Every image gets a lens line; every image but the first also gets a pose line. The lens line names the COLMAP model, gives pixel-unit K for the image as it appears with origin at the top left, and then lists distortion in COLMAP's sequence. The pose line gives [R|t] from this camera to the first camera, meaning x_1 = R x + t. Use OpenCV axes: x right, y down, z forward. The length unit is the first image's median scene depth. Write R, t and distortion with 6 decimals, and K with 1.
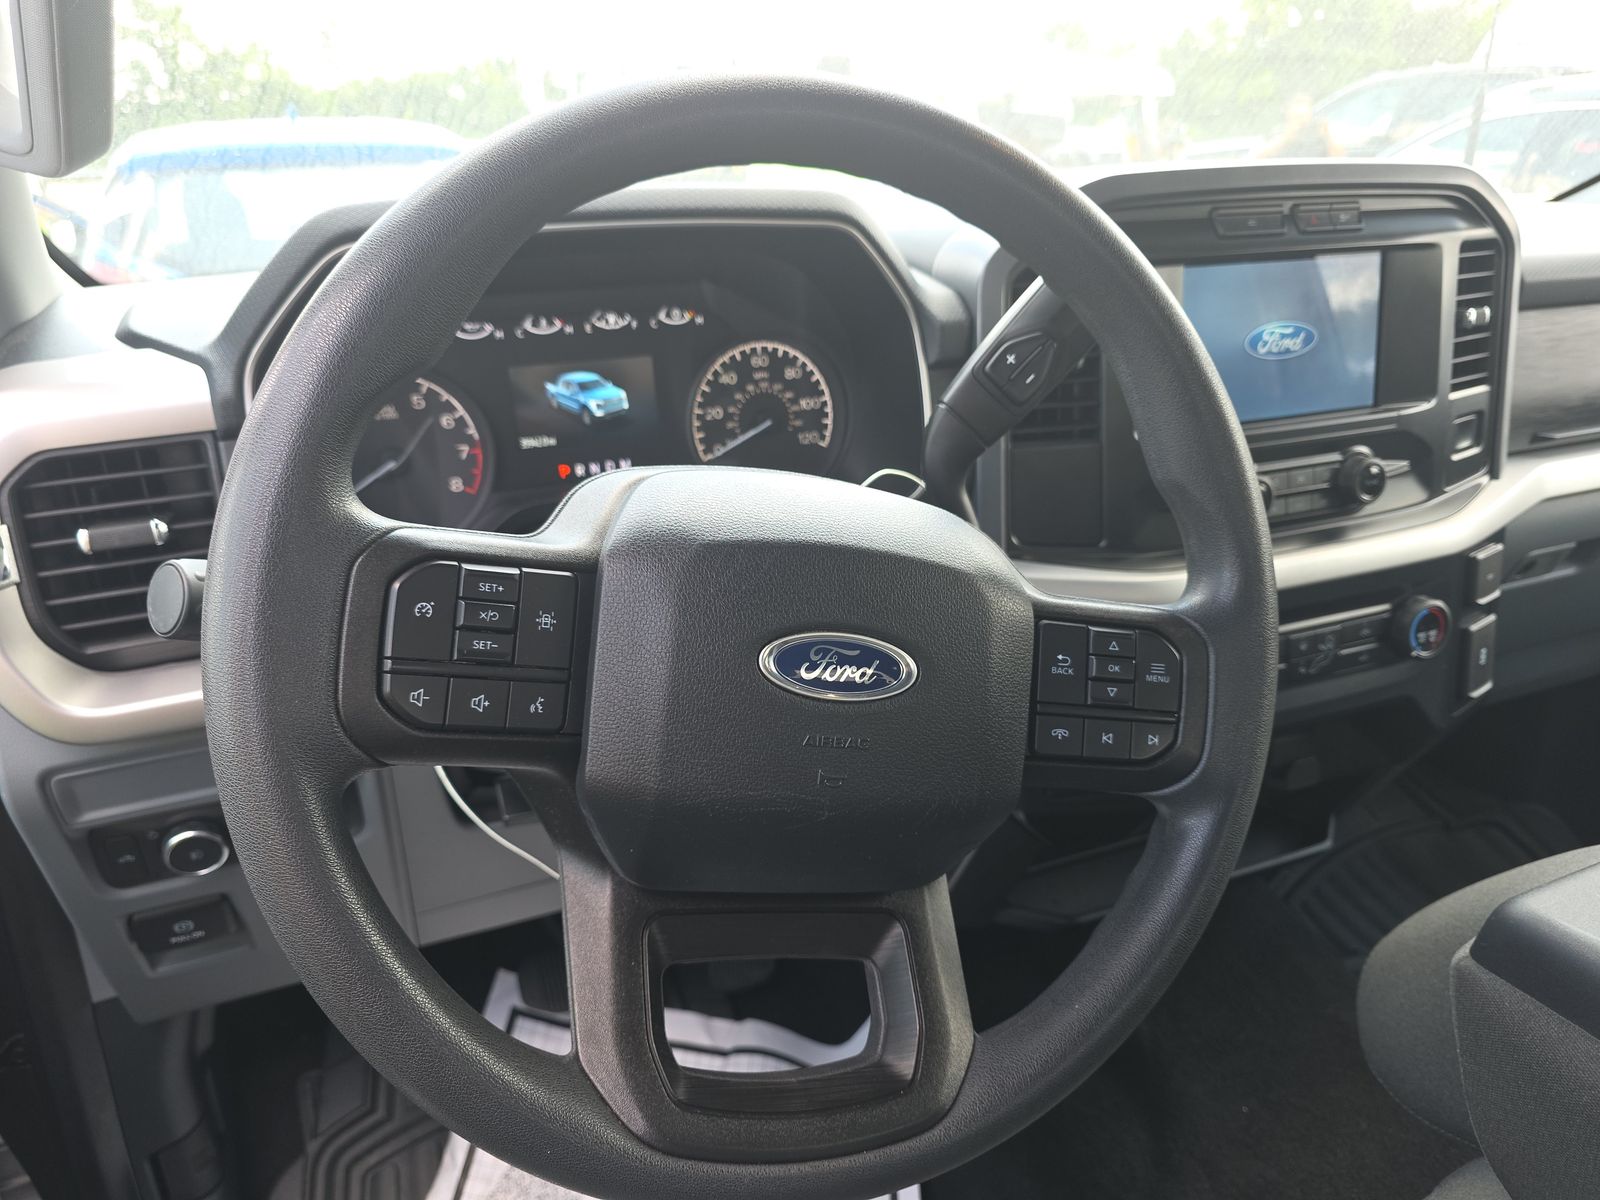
lens RADIAL K [[1115.9, 0, 810.0], [0, 1115.9, 590.1], [0, 0, 1]] dist [0.025598, -0.028631]
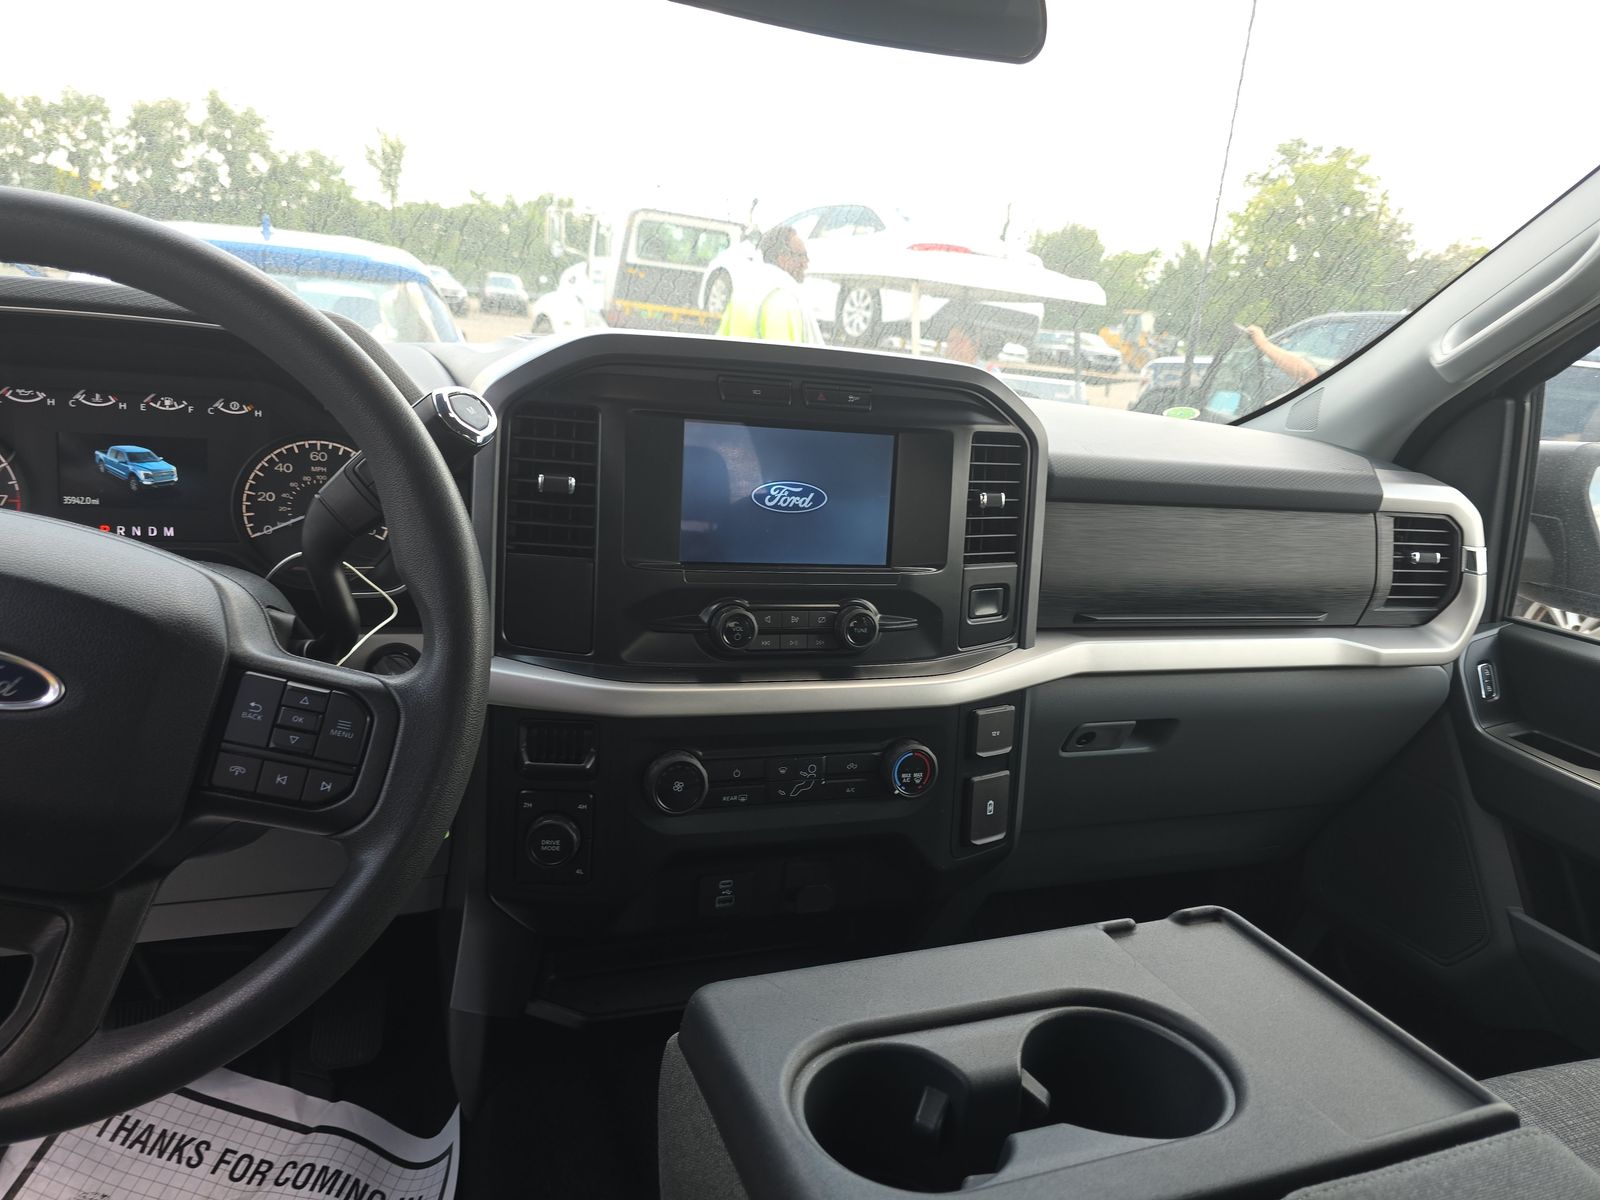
lens RADIAL K [[1115.9, 0, 791.2], [0, 1115.9, 595.3], [0, 0, 1]] dist [0.025598, -0.028631]
pose [[0.992669, 0.120560, 0.008551, 0.432800], [-0.118614, 0.985340, -0.122618, 0.013929], [-0.023208, 0.120705, 0.992417, -0.111117]]
